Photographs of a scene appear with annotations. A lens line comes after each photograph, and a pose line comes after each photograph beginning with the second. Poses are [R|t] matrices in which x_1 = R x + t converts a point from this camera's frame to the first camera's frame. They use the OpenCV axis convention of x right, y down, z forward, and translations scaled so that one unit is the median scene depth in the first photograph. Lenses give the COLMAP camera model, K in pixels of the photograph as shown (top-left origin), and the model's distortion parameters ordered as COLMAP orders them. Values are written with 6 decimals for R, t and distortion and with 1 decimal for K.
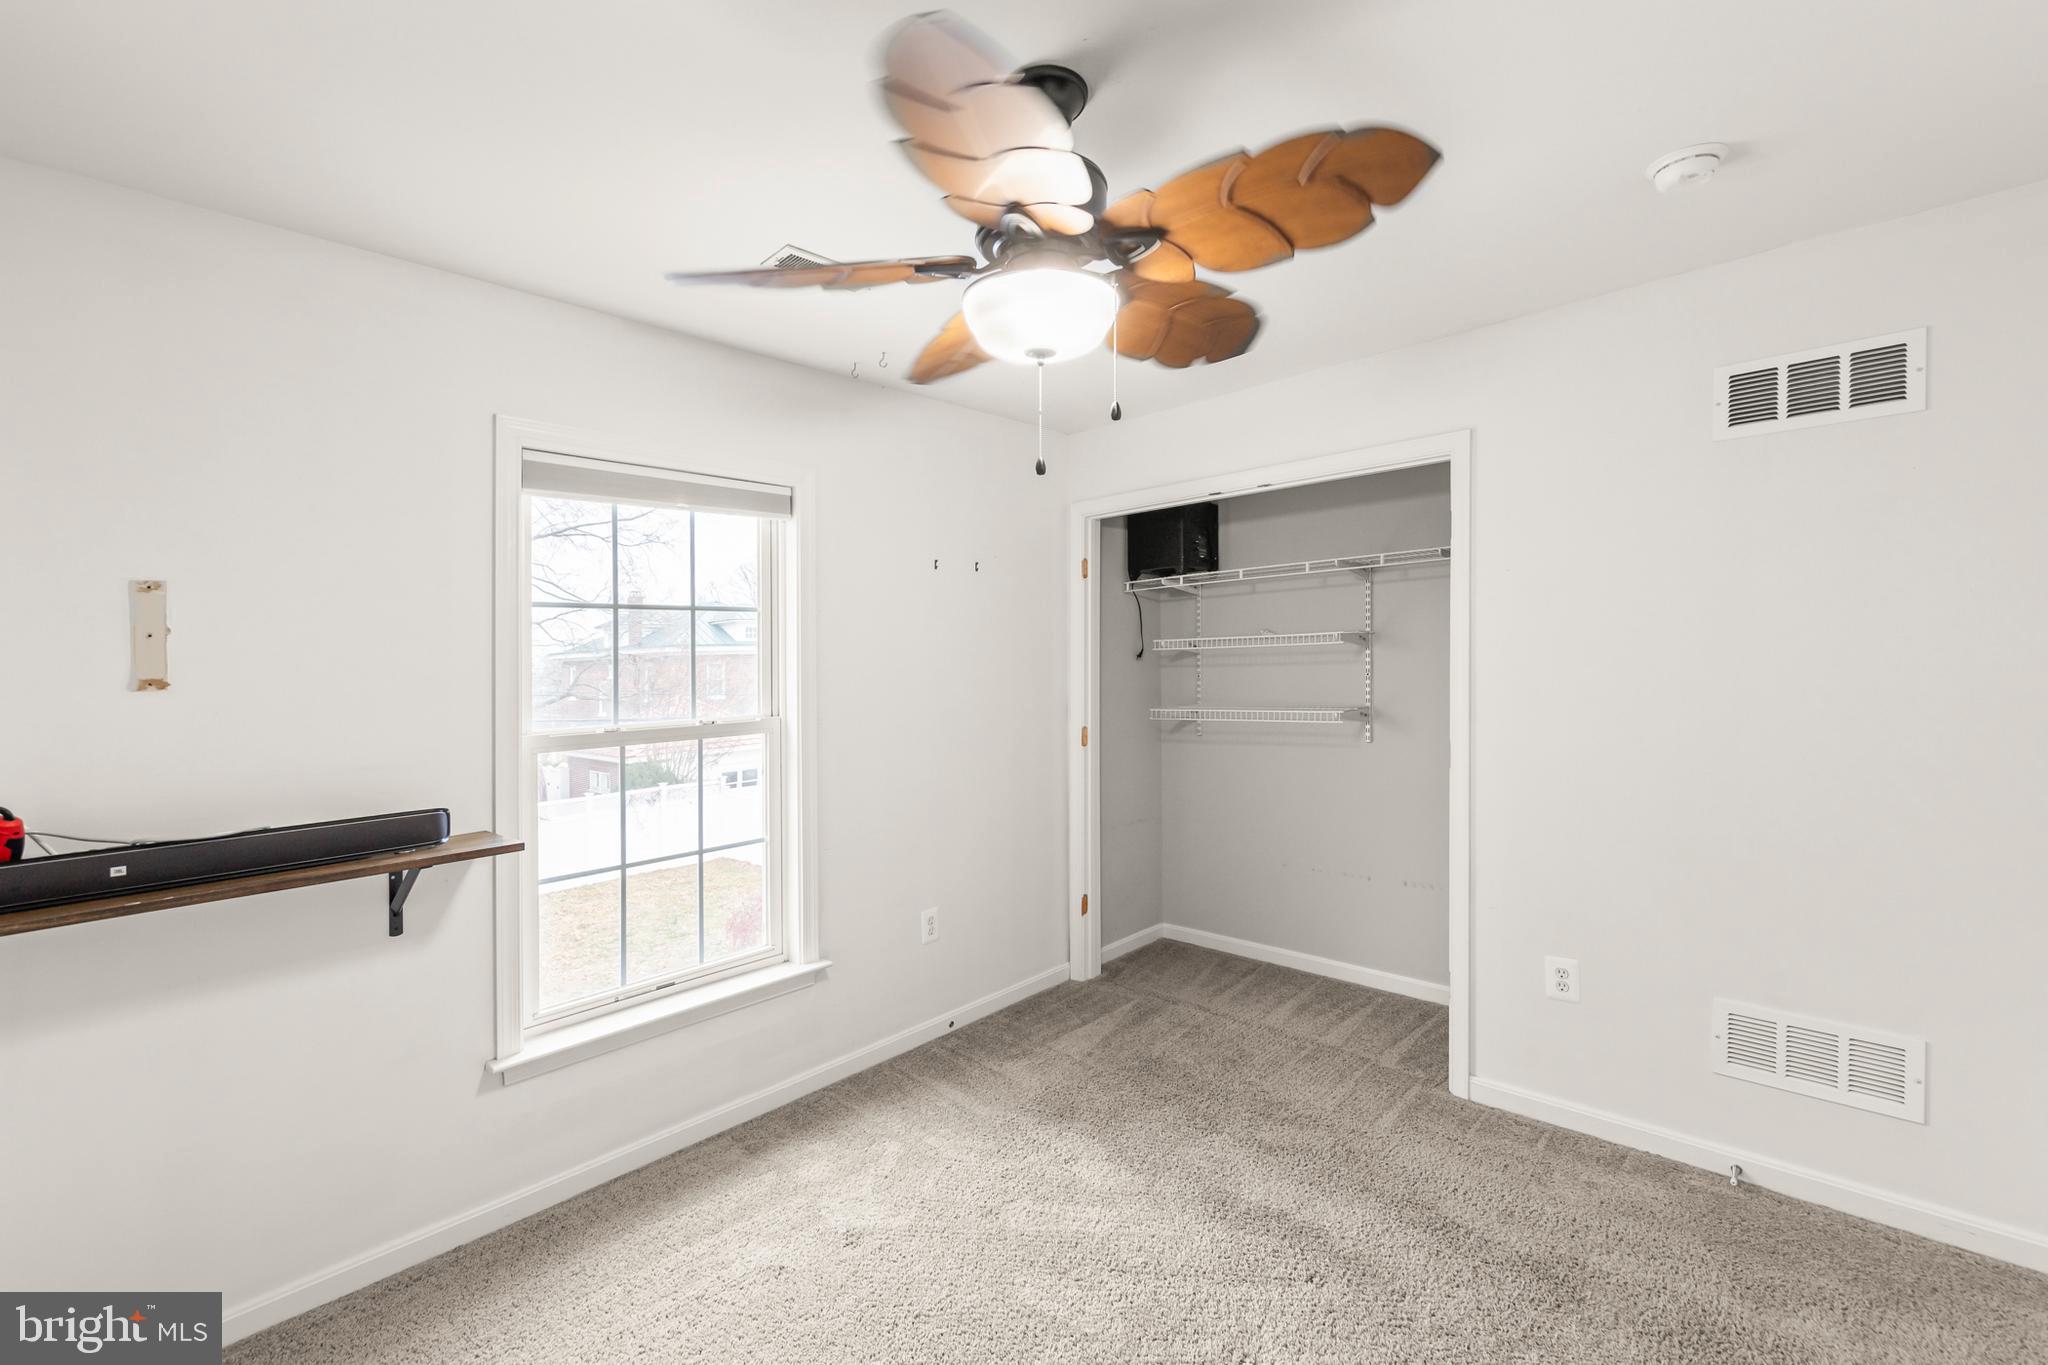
lens RADIAL K [[859.2, 0, 1020.8], [0, 859.2, 673.7], [0, 0, 1]] dist [0.002543, 0.000335]
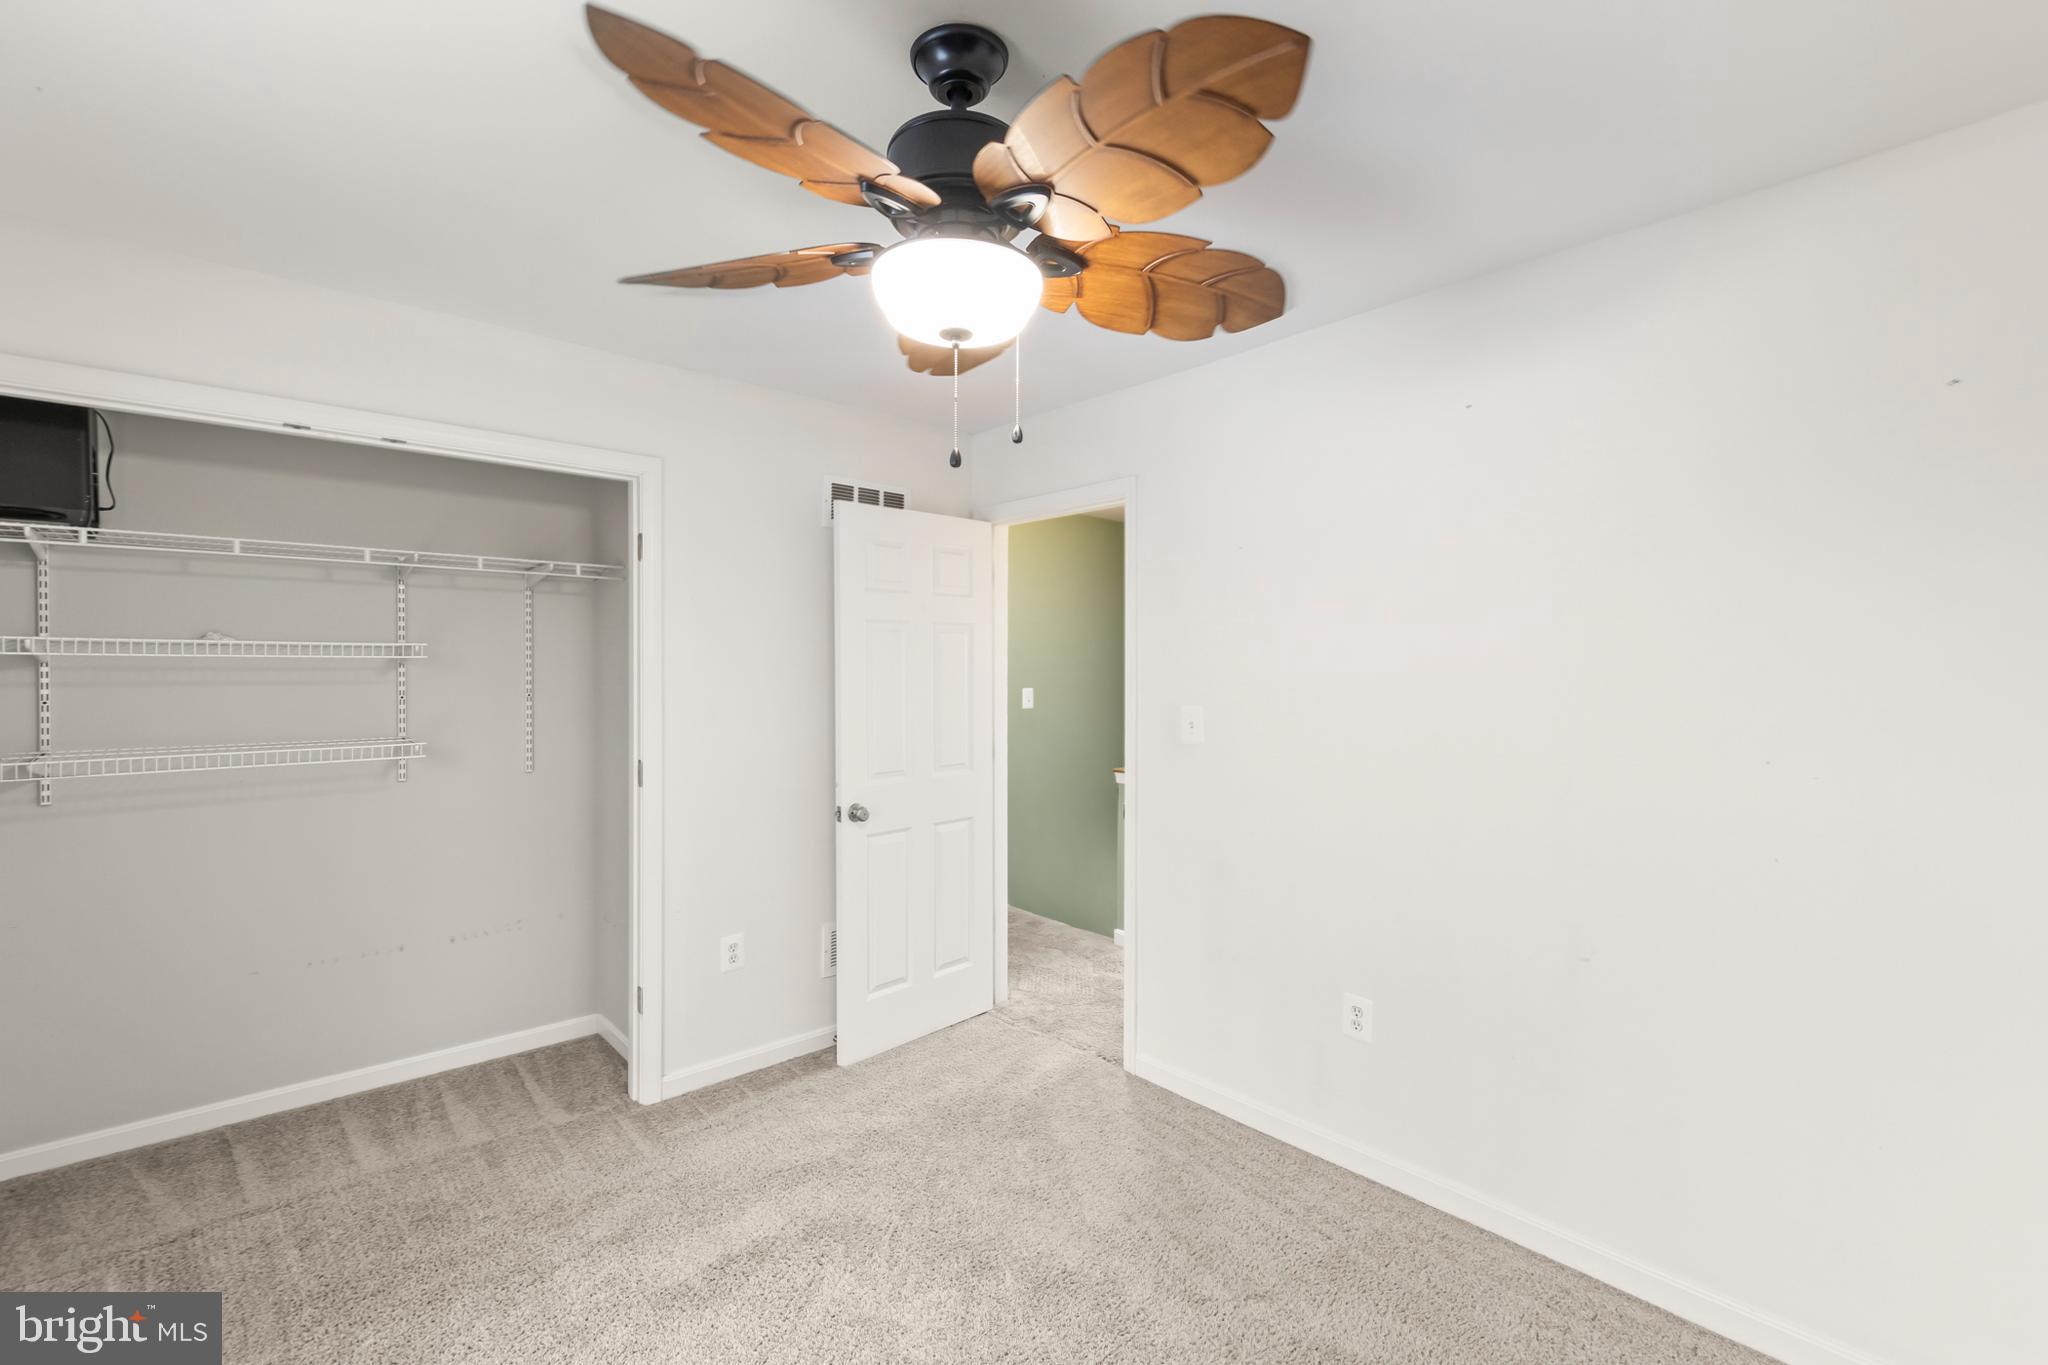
lens RADIAL K [[881.2, 0, 1024.0], [0, 881.2, 714.9], [0, 0, 1]] dist [-0.001431, -0.000205]
pose [[0.094806, -0.020551, 0.995284, -0.413986], [0.009559, 0.999760, 0.019733, 0.007036], [-0.995450, 0.007643, 0.094980, 0.380843]]
